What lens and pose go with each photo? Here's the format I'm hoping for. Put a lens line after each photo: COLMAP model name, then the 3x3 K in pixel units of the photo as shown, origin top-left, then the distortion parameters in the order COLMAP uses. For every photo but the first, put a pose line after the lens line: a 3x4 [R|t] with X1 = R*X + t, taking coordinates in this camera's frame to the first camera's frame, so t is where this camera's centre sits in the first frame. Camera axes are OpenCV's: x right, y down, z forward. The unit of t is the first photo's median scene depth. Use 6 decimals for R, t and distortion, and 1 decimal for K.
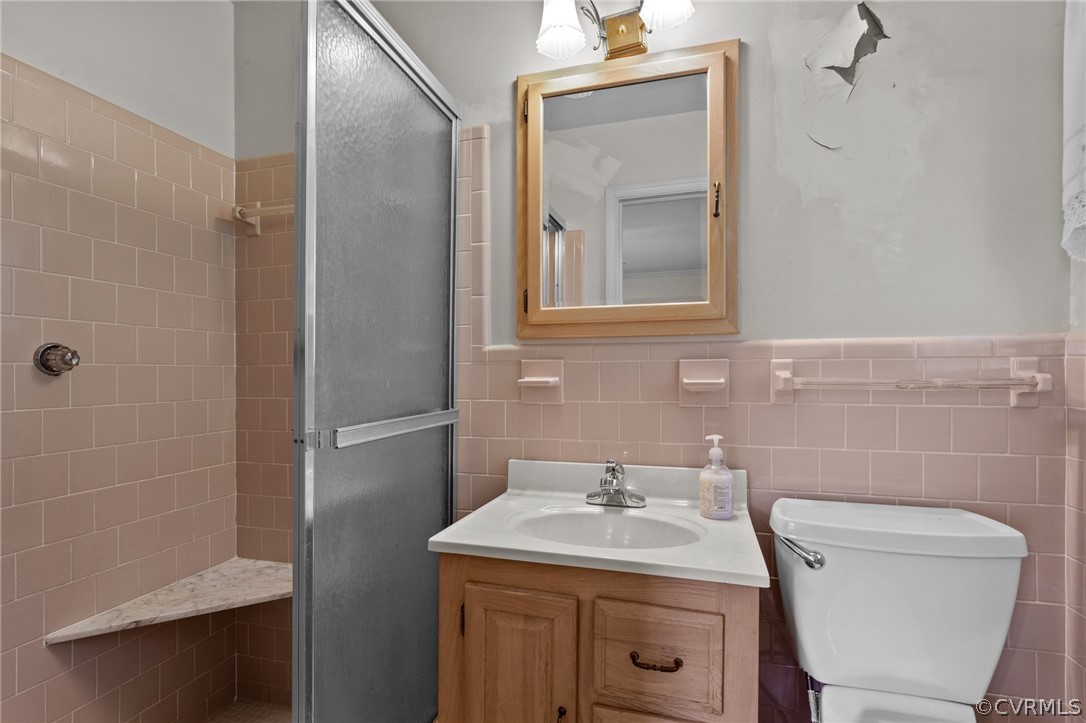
lens RADIAL K [[514.0, 0, 538.4], [0, 514.0, 366.9], [0, 0, 1]] dist [-0.002245, 0.002822]
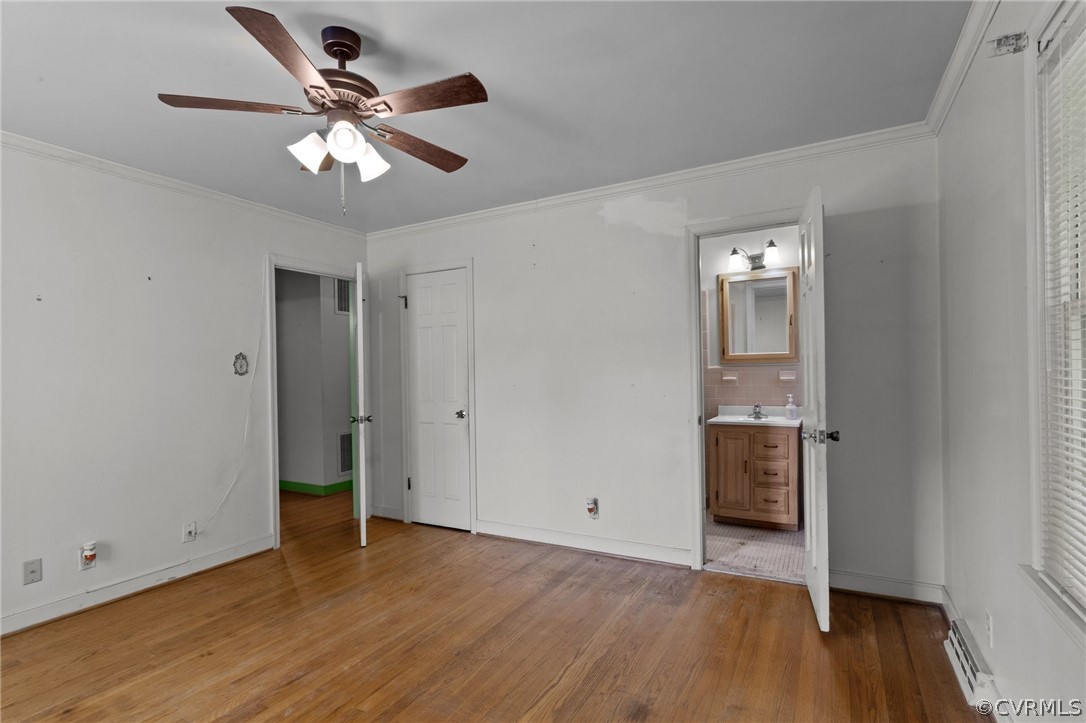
lens RADIAL K [[514.0, 0, 551.3], [0, 514.0, 361.0], [0, 0, 1]] dist [-0.002245, 0.002822]
pose [[0.979411, -0.017720, -0.201097, -0.421437], [0.015243, 0.999788, -0.013857, -0.050732], [0.201300, 0.010506, 0.979473, -2.187851]]
